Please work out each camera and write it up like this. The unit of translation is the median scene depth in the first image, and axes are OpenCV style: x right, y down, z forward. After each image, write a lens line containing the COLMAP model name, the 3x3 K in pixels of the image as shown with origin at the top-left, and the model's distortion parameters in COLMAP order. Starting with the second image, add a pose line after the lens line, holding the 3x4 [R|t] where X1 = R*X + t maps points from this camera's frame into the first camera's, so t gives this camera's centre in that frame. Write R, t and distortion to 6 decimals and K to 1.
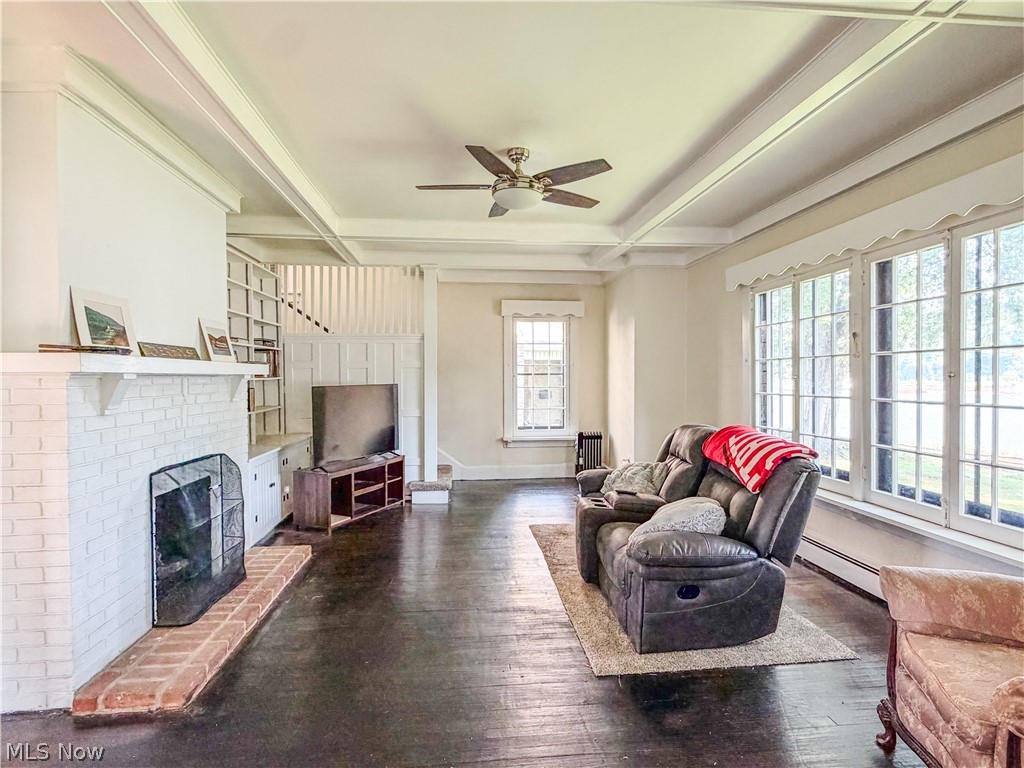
lens RADIAL K [[540.8, 0, 513.5], [0, 540.8, 382.7], [0, 0, 1]] dist [0.007302, -0.000938]
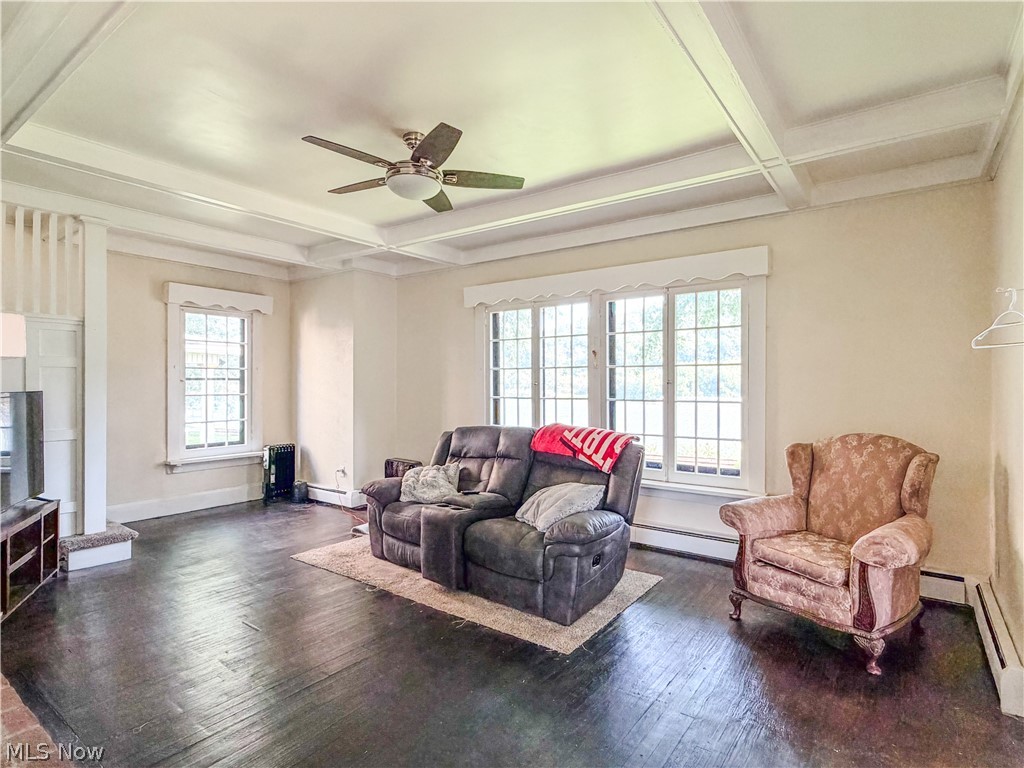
lens RADIAL K [[540.8, 0, 511.9], [0, 540.8, 384.7], [0, 0, 1]] dist [0.007302, -0.000938]
pose [[0.675582, 0.004650, 0.737270, -0.357764], [0.003909, 0.999943, -0.009889, 0.003657], [-0.737274, 0.009563, 0.675526, 0.165264]]
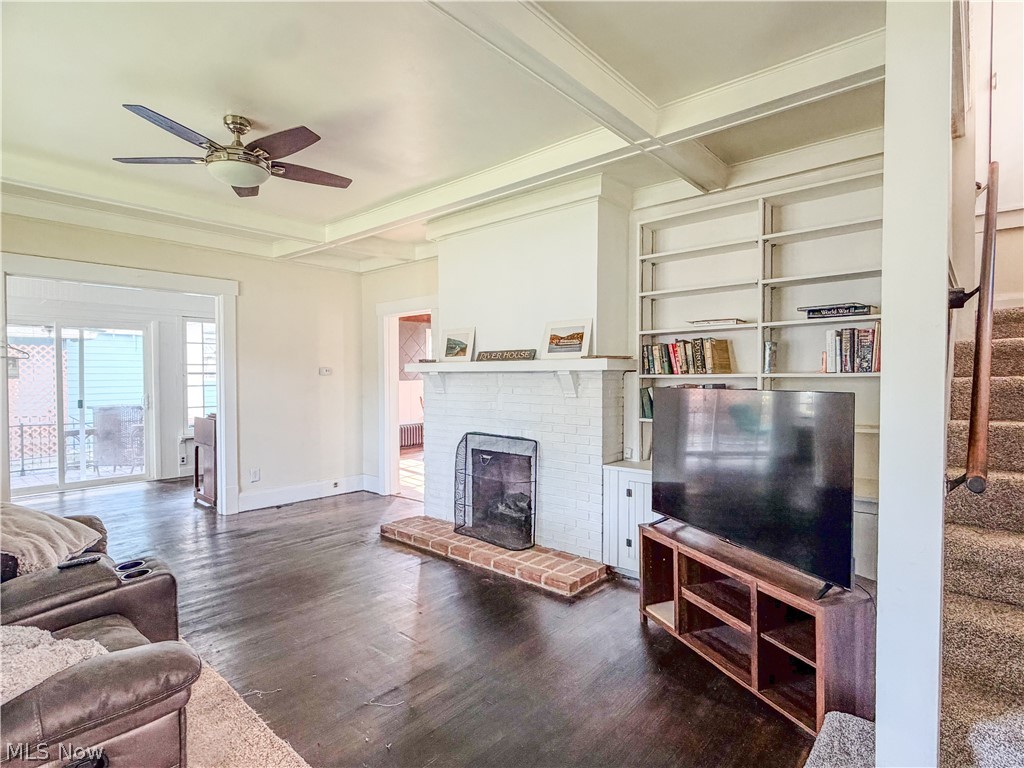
lens RADIAL K [[540.8, 0, 511.3], [0, 540.8, 385.9], [0, 0, 1]] dist [0.007302, -0.000938]
pose [[-0.733656, 0.012154, -0.679412, 0.173386], [-0.005575, 0.999699, 0.023904, -0.006534], [0.679498, 0.021325, -0.733368, 1.162814]]
